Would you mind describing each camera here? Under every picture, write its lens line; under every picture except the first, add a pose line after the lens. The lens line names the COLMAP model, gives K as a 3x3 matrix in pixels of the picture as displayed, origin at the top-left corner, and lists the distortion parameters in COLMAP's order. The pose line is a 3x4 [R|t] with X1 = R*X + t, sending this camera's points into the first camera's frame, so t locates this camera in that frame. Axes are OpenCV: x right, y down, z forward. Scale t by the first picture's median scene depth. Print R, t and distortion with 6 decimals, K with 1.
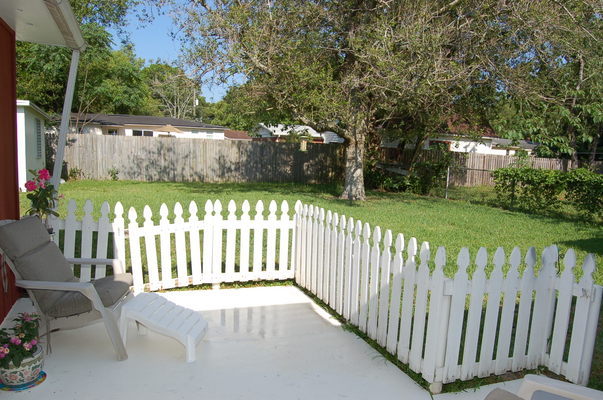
lens RADIAL K [[476.4, 0, 301.5], [0, 476.4, 200.0], [0, 0, 1]] dist [-0.039009, 0.004598]
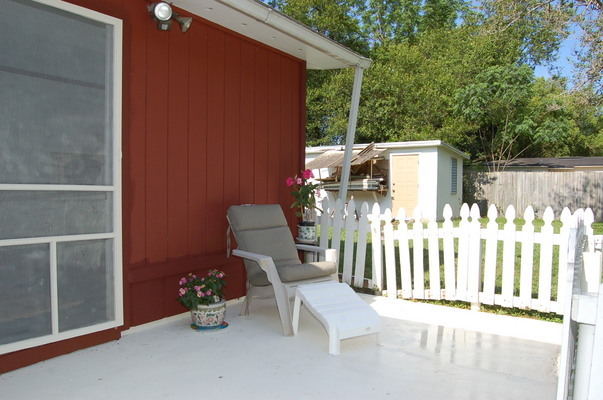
lens RADIAL K [[471.6, 0, 304.0], [0, 471.6, 210.5], [0, 0, 1]] dist [-0.087882, 0.010696]
pose [[0.604700, 0.009749, -0.796394, 0.294991], [-0.072571, 0.996440, -0.042906, 0.067400], [0.793140, 0.083740, 0.603254, 0.243879]]
